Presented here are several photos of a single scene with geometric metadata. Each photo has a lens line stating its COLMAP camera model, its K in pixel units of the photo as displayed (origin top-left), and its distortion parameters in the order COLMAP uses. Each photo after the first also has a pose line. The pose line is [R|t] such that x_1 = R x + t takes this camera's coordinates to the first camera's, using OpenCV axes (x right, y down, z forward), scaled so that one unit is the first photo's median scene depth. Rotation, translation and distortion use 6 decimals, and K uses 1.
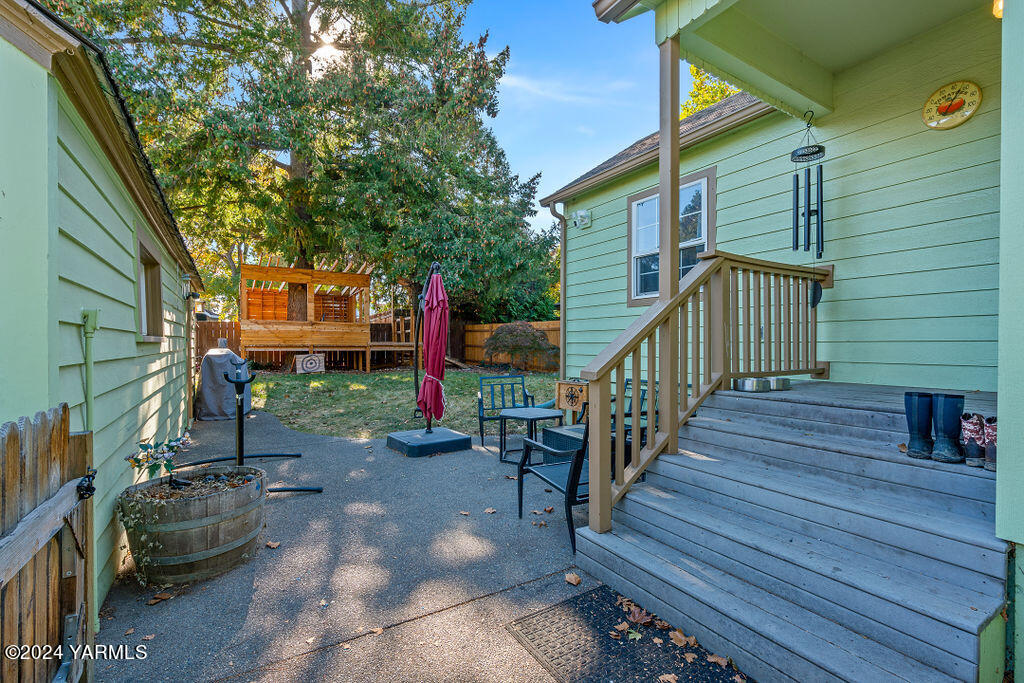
lens RADIAL K [[458.8, 0, 510.9], [0, 458.8, 342.4], [0, 0, 1]] dist [-0.009545, 0.001367]
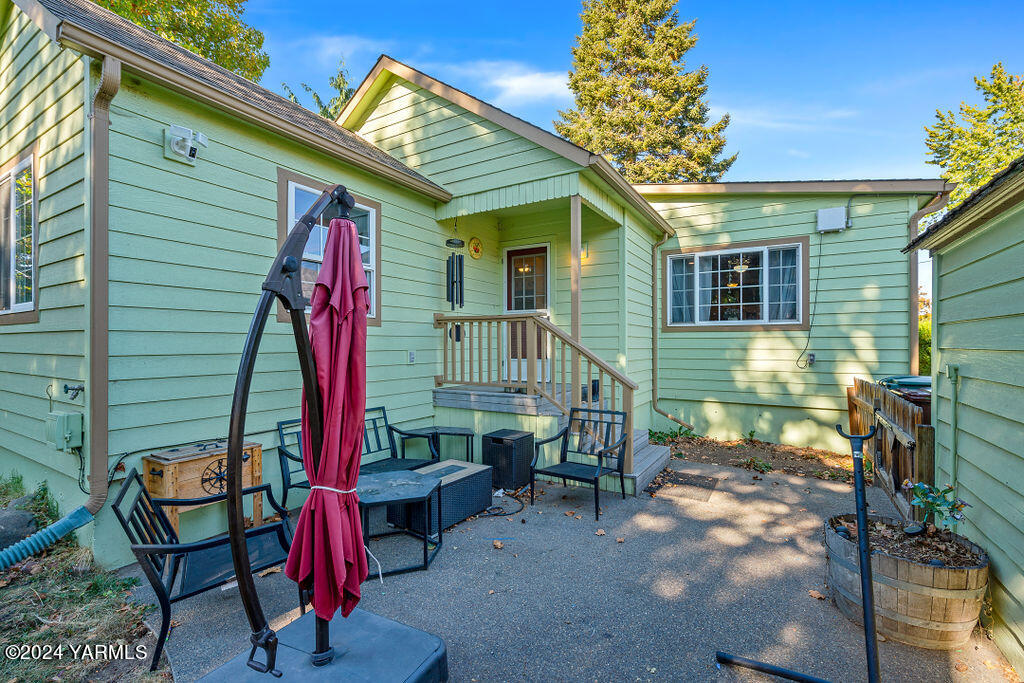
lens RADIAL K [[458.8, 0, 508.2], [0, 458.8, 343.7], [0, 0, 1]] dist [-0.009545, 0.001367]
pose [[-0.455932, 0.004878, 0.890001, -1.008885], [0.002984, 0.999988, -0.003952, -0.051258], [-0.890009, 0.000854, -0.455941, 1.792377]]
